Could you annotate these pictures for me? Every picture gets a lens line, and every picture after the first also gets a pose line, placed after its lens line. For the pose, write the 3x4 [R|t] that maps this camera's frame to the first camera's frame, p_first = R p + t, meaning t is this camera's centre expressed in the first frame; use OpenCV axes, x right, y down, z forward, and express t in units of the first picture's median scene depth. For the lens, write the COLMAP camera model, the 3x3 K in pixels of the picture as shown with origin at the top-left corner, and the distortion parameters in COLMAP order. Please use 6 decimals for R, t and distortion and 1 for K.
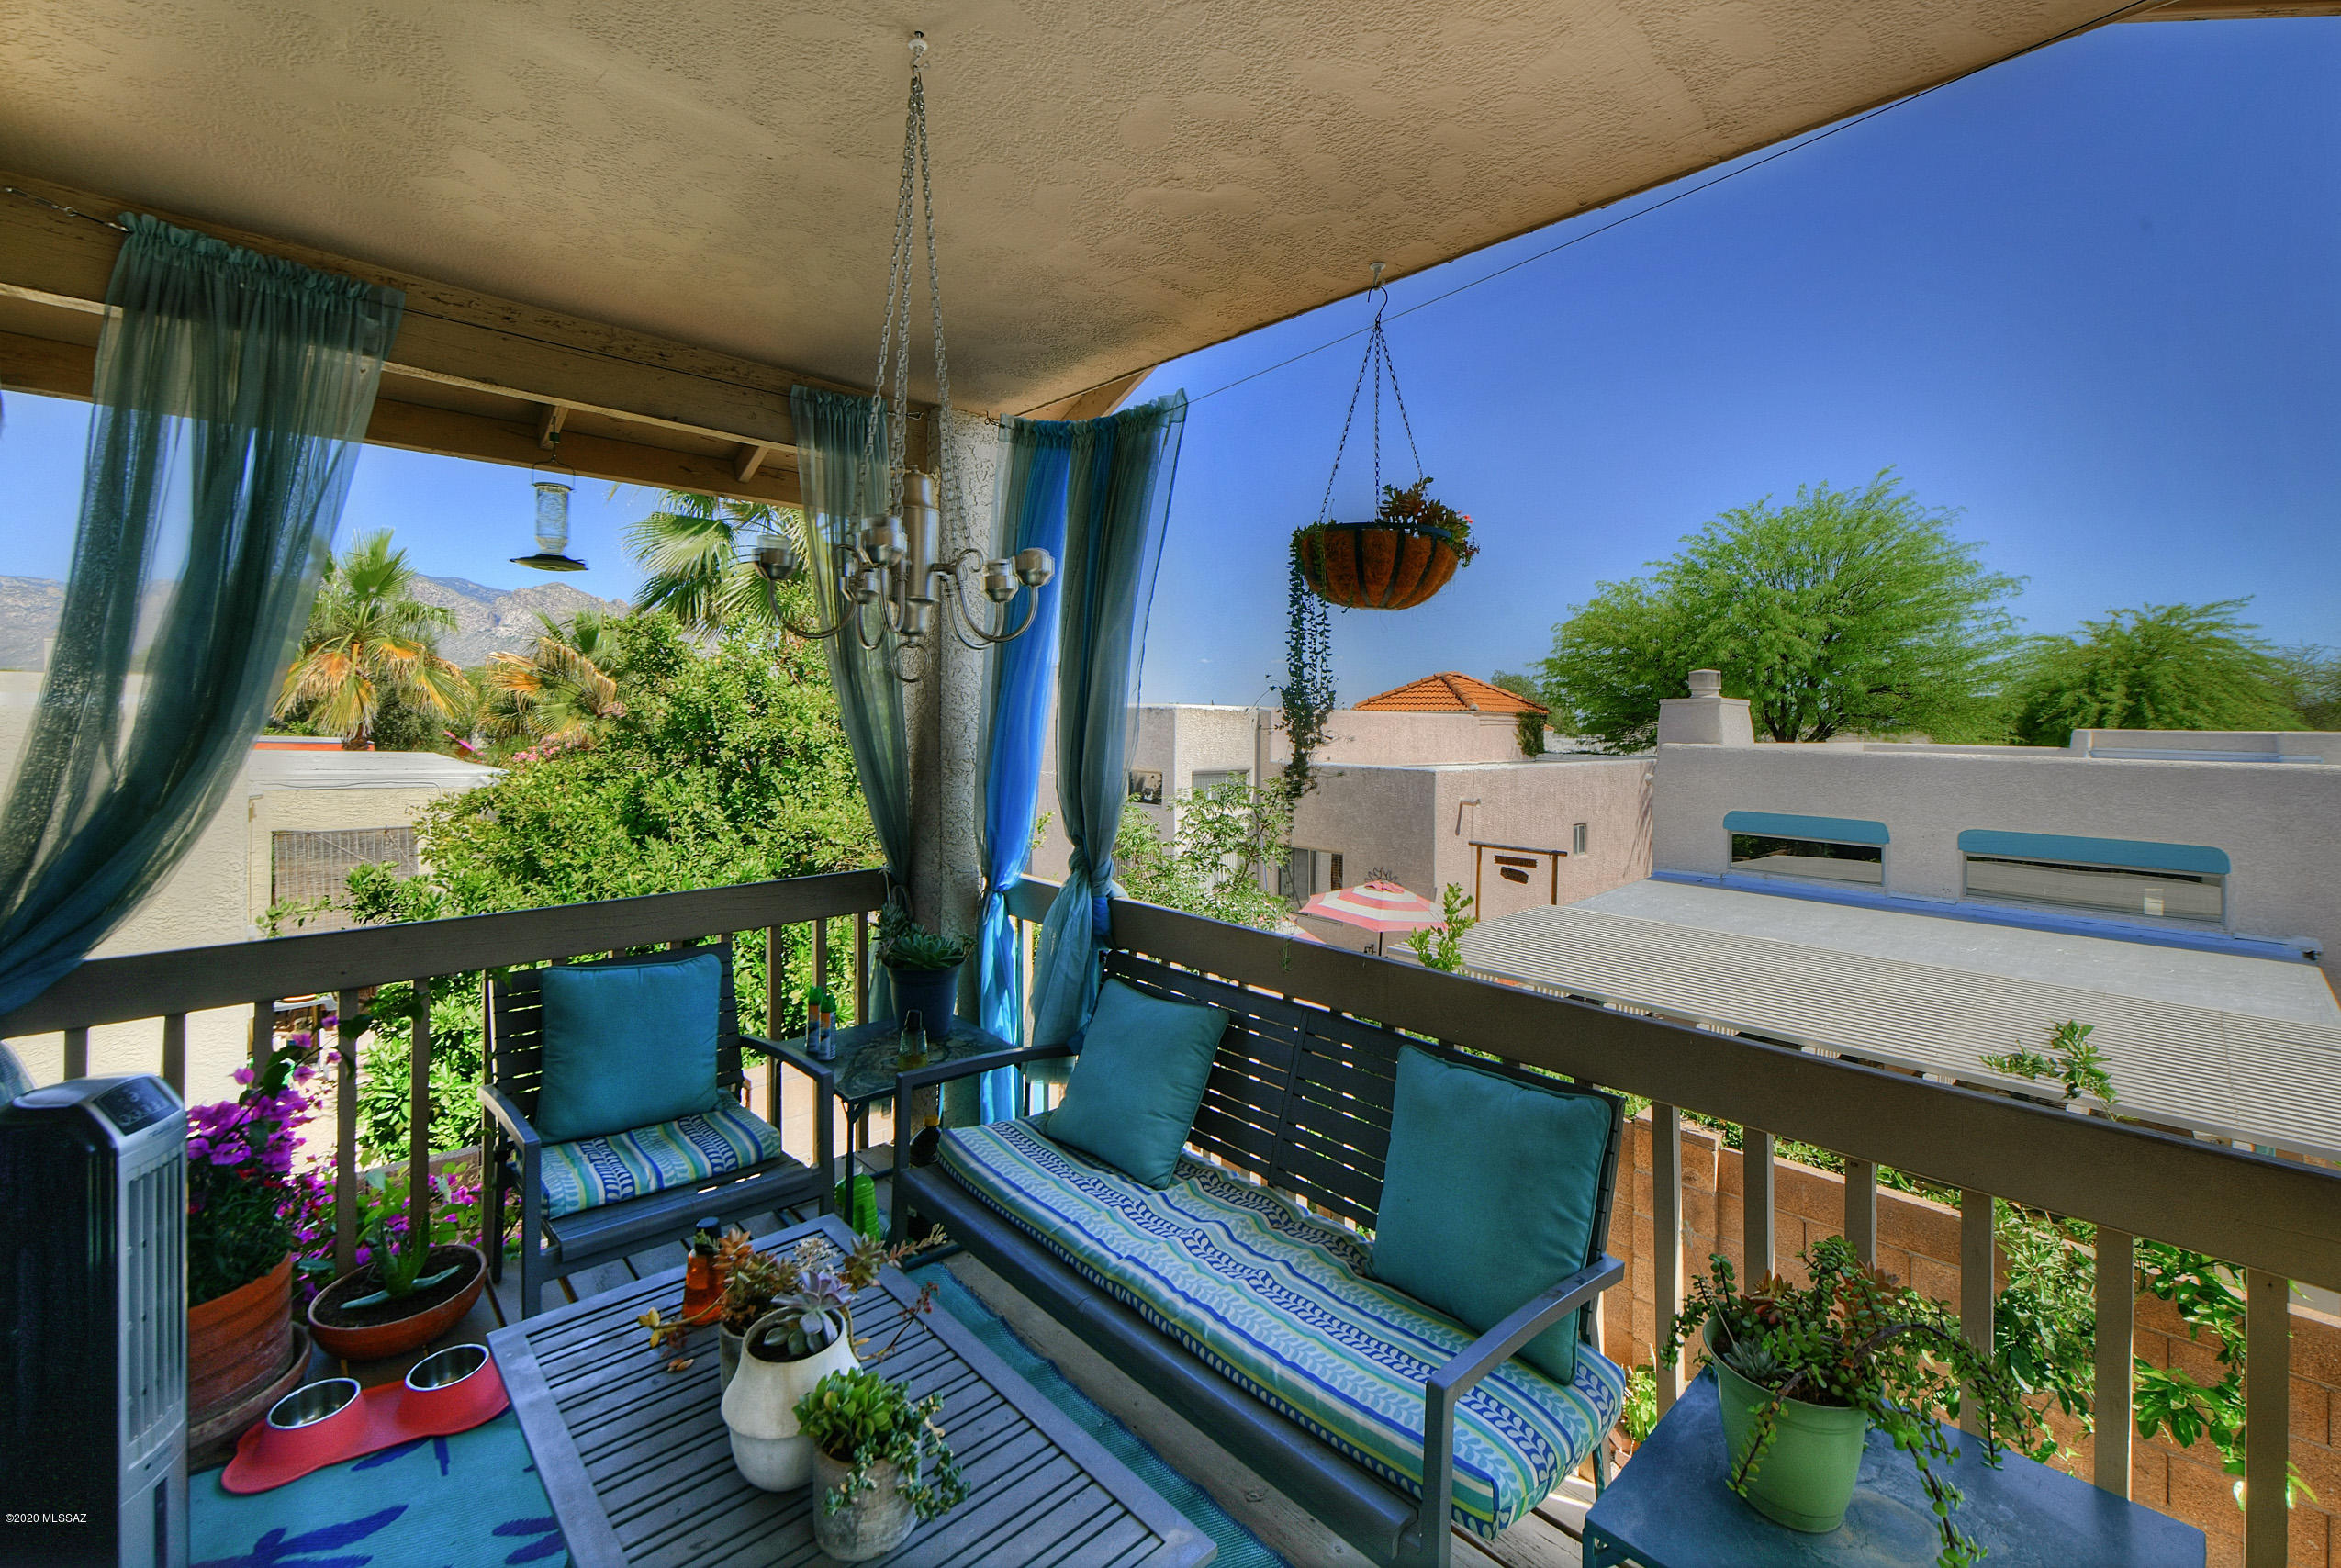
lens RADIAL K [[987.8, 0, 1167.2], [0, 987.8, 739.1], [0, 0, 1]] dist [-0.007504, -0.000104]
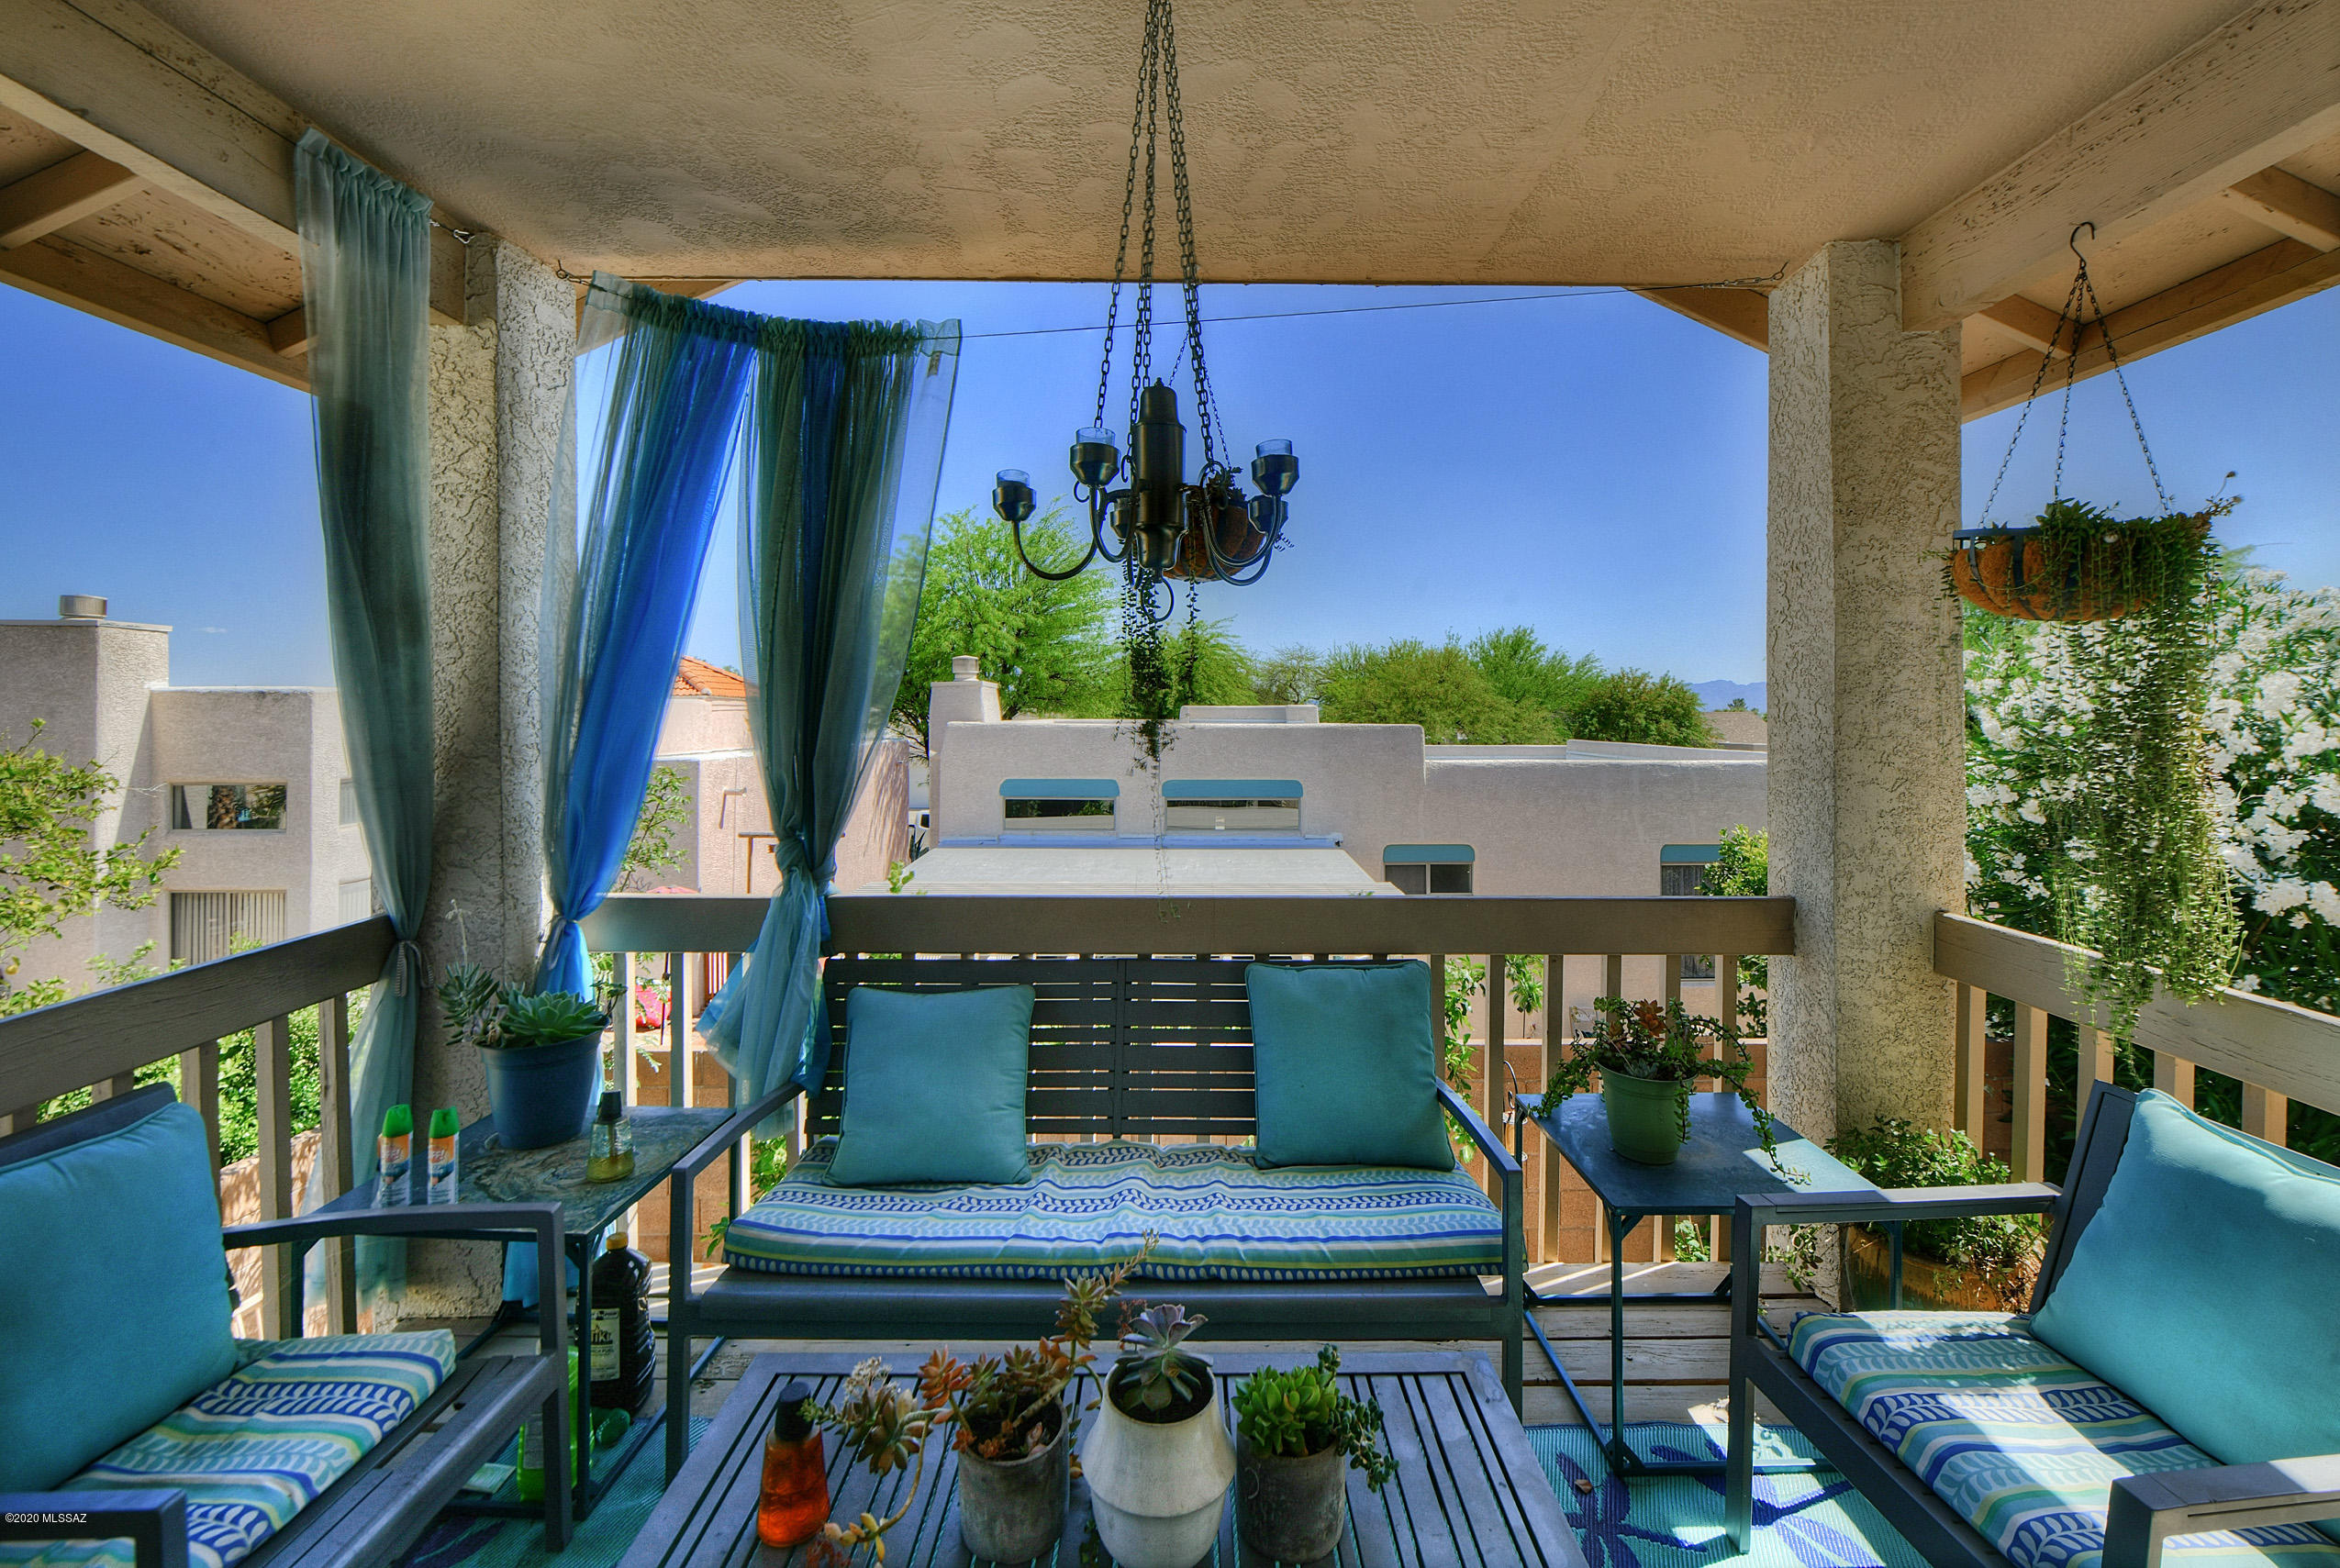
lens RADIAL K [[992.5, 0, 1204.1], [0, 992.5, 730.3], [0, 0, 1]] dist [-0.009969, -0.000363]
pose [[0.674538, -0.030062, 0.737628, -0.433189], [0.027156, 0.999505, 0.015901, 0.013835], [-0.737741, 0.009305, 0.675020, 0.179229]]
